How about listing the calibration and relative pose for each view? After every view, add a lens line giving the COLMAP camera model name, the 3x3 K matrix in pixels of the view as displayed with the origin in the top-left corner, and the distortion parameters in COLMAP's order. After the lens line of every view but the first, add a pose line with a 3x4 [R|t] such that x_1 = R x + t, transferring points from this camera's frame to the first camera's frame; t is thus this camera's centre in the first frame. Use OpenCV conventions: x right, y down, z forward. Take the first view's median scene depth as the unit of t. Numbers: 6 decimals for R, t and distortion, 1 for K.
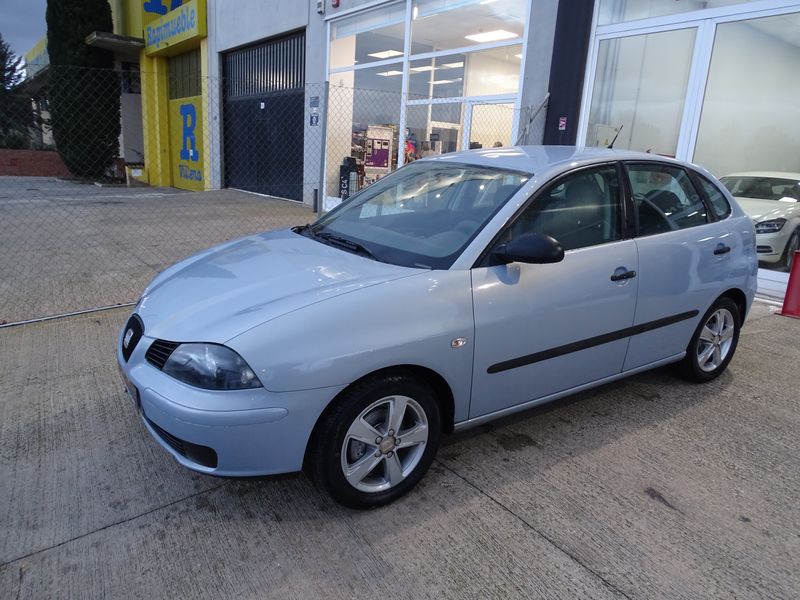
lens RADIAL K [[583.2, 0, 400.0], [0, 583.2, 300.0], [0, 0, 1]] dist [-0.000667, 0.003352]
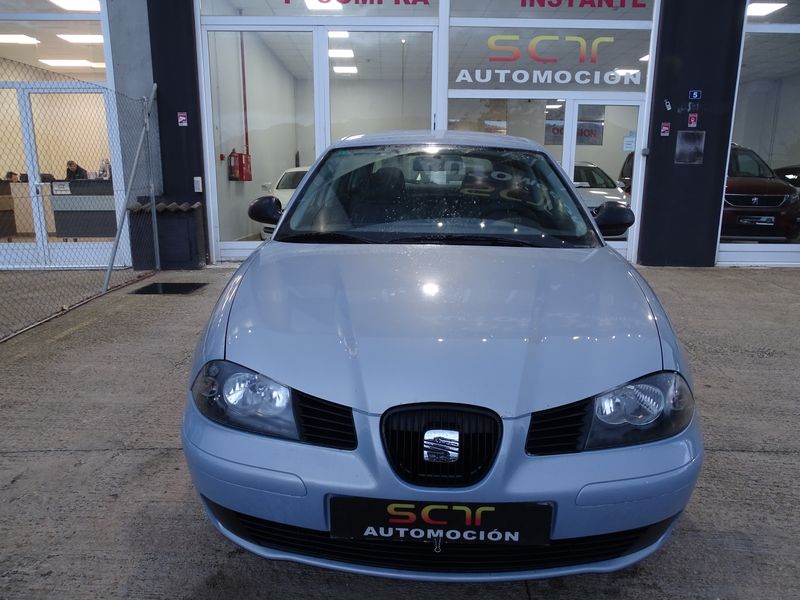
lens RADIAL K [[583.2, 0, 400.0], [0, 583.2, 300.0], [0, 0, 1]] dist [-0.000667, 0.003352]
pose [[0.583722, -0.214859, 0.783010, -0.624351], [0.225511, 0.969313, 0.097867, -0.093351], [-0.780009, 0.119450, 0.614262, 0.466321]]
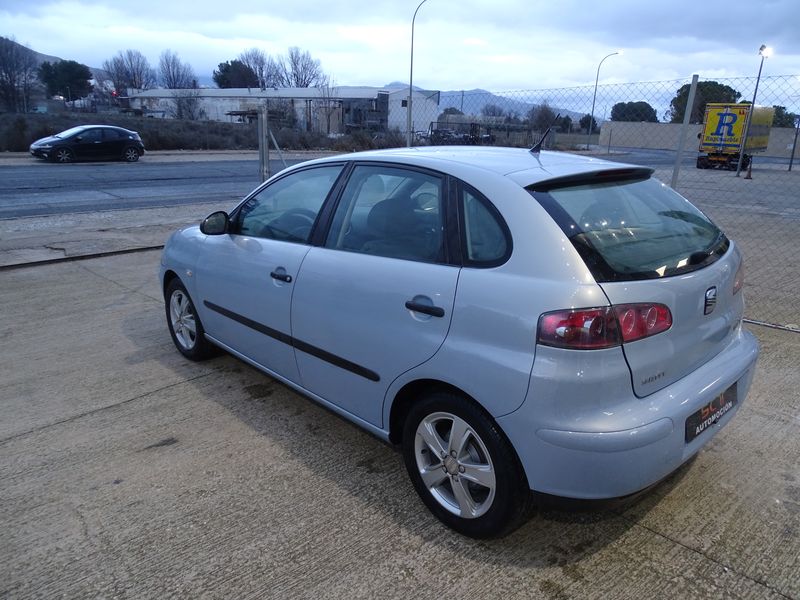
lens RADIAL K [[583.2, 0, 400.0], [0, 583.2, 300.0], [0, 0, 1]] dist [-0.000667, 0.003352]
pose [[0.156549, 0.247543, -0.956146, 1.110071], [-0.269178, 0.942129, 0.199841, -0.206572], [0.950282, 0.226089, 0.214123, 0.809363]]
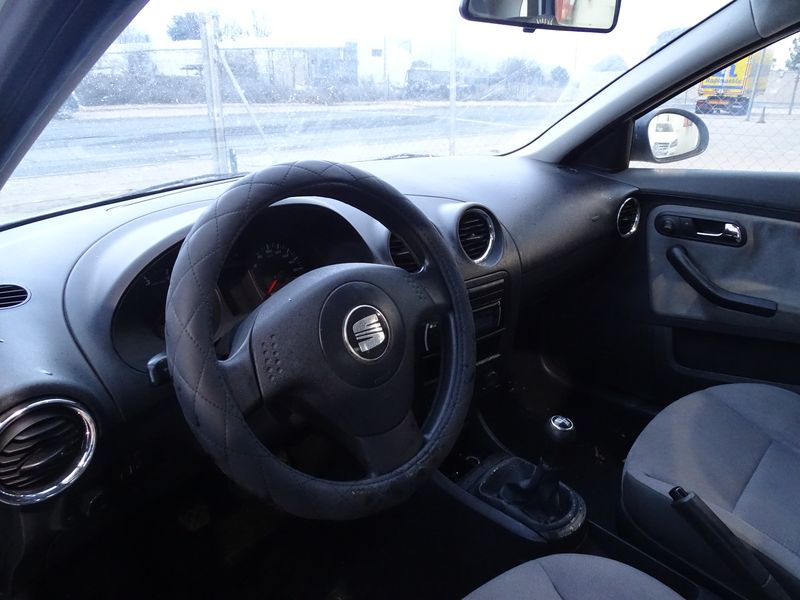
lens RADIAL K [[568.0, 0, 400.0], [0, 568.0, 300.0], [0, 0, 1]] dist [0.044724, -0.057742]
pose [[0.212662, 0.309904, -0.926679, 0.315643], [-0.245577, 0.934884, 0.256290, -0.126321], [0.945763, 0.173067, 0.274920, 0.822142]]
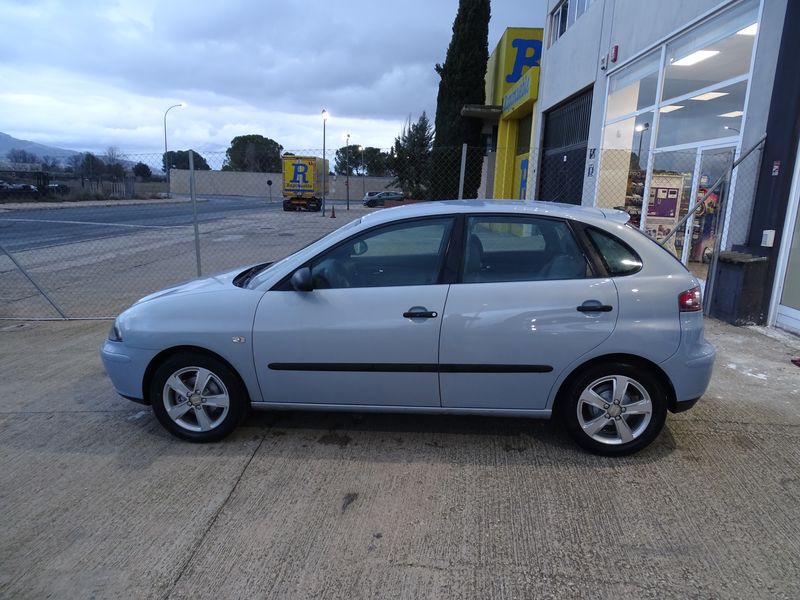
lens RADIAL K [[587.3, 0, 400.0], [0, 587.3, 300.0], [0, 0, 1]] dist [-0.002255, 0.000816]
pose [[0.776322, 0.096519, -0.622904, 0.863500], [-0.146529, 0.988769, -0.029407, -0.025369], [0.613070, 0.114103, 0.781746, 0.073256]]
